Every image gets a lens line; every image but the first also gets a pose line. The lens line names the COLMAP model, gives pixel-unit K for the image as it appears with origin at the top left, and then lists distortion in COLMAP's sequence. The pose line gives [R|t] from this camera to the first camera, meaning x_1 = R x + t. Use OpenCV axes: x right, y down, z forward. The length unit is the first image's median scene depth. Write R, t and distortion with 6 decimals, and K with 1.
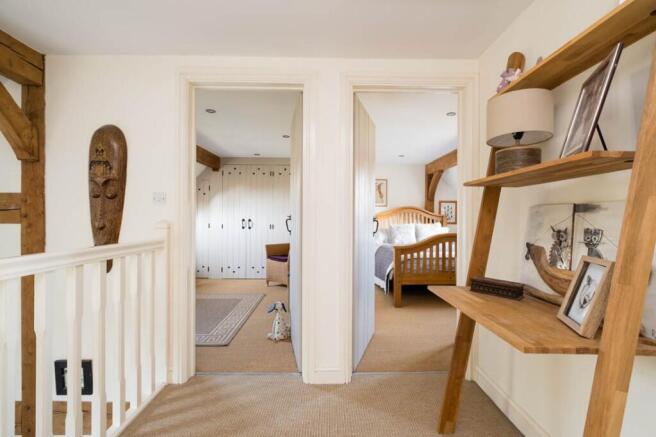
lens RADIAL K [[273.8, 0, 328.0], [0, 273.8, 218.5], [0, 0, 1]] dist [-0.000674, -0.000044]
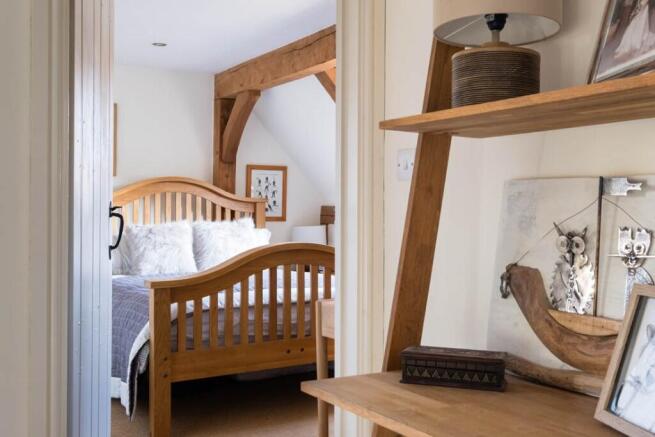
lens RADIAL K [[710.7, 0, 328.7], [0, 710.7, 205.9], [0, 0, 1]] dist [0.003226, -0.000542]
pose [[0.869368, -0.003304, 0.494155, -0.032668], [0.004913, 0.999986, -0.001958, -0.000475], [-0.494141, 0.004130, 0.869372, 0.035297]]
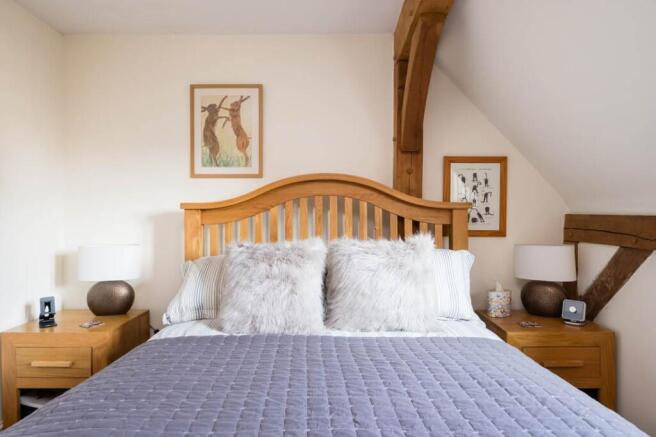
lens RADIAL K [[387.3, 0, 328.0], [0, 387.3, 218.5], [0, 0, 1]] dist [-0.002250, -0.000259]
pose [[0.999667, -0.005259, -0.025260, 0.717603], [0.005189, 0.999983, -0.002841, 0.003903], [0.025275, 0.002709, 0.999677, 1.434607]]
